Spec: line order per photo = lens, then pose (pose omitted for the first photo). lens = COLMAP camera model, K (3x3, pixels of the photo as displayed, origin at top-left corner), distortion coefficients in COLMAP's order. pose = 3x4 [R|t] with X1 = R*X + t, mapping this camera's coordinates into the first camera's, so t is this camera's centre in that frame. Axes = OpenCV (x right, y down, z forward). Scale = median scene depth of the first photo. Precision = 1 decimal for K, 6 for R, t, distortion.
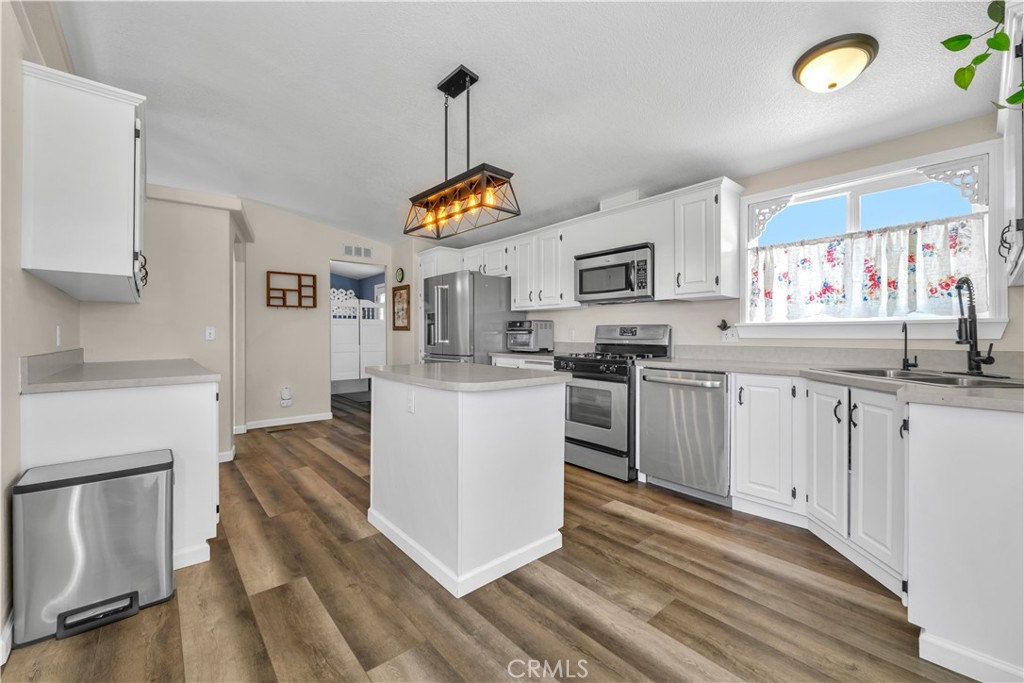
lens RADIAL K [[413.8, 0, 515.0], [0, 413.8, 337.5], [0, 0, 1]] dist [0.008280, -0.002136]
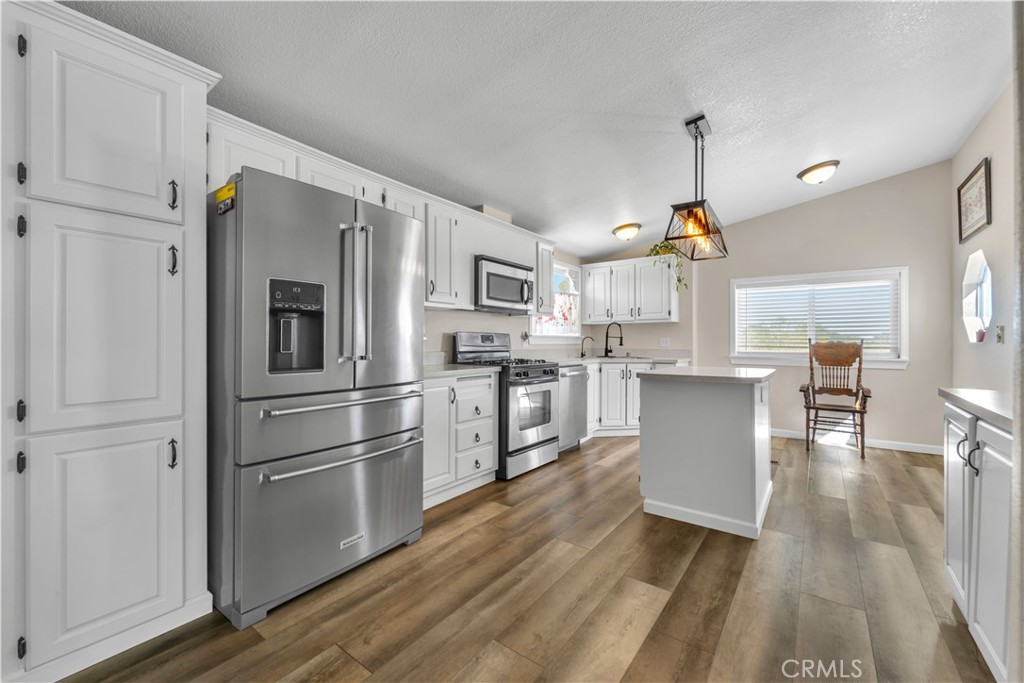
lens RADIAL K [[413.8, 0, 514.4], [0, 413.8, 343.0], [0, 0, 1]] dist [0.008280, -0.002136]
pose [[-0.217979, -0.005021, 0.975941, -0.998920], [0.001131, 0.999985, 0.005397, -0.012552], [-0.975953, 0.002281, -0.217970, 1.508304]]
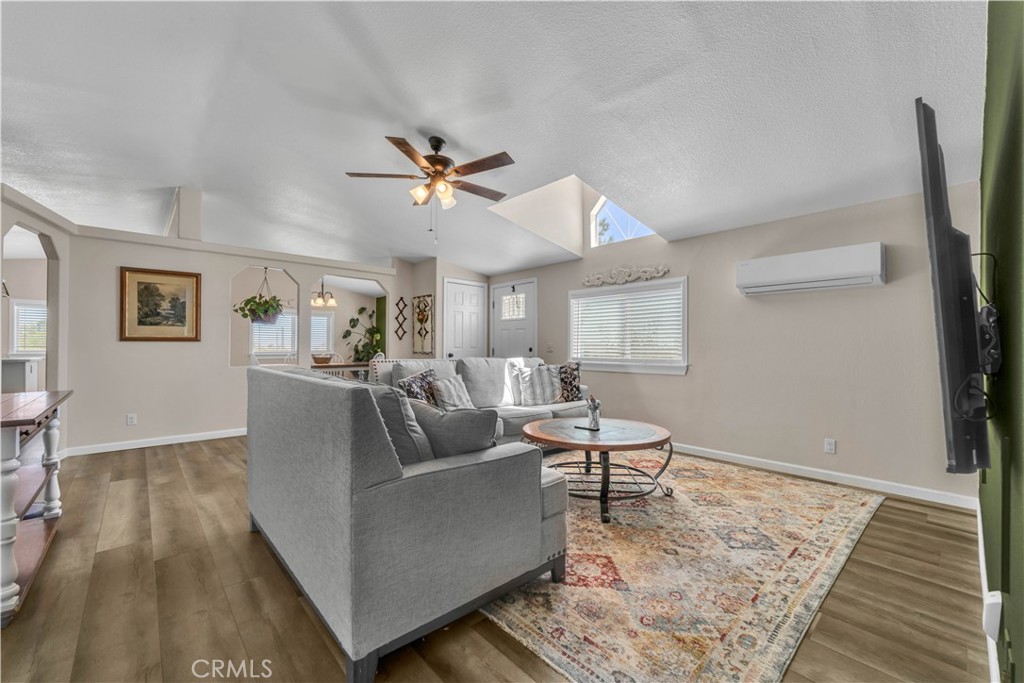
lens RADIAL K [[413.8, 0, 530.8], [0, 413.8, 339.5], [0, 0, 1]] dist [0.008280, -0.002136]
pose [[-0.998555, -0.003950, -0.053594, -2.421021], [-0.003197, 0.999895, -0.014126, -0.009457], [0.053645, -0.013934, -0.998463, 2.842486]]
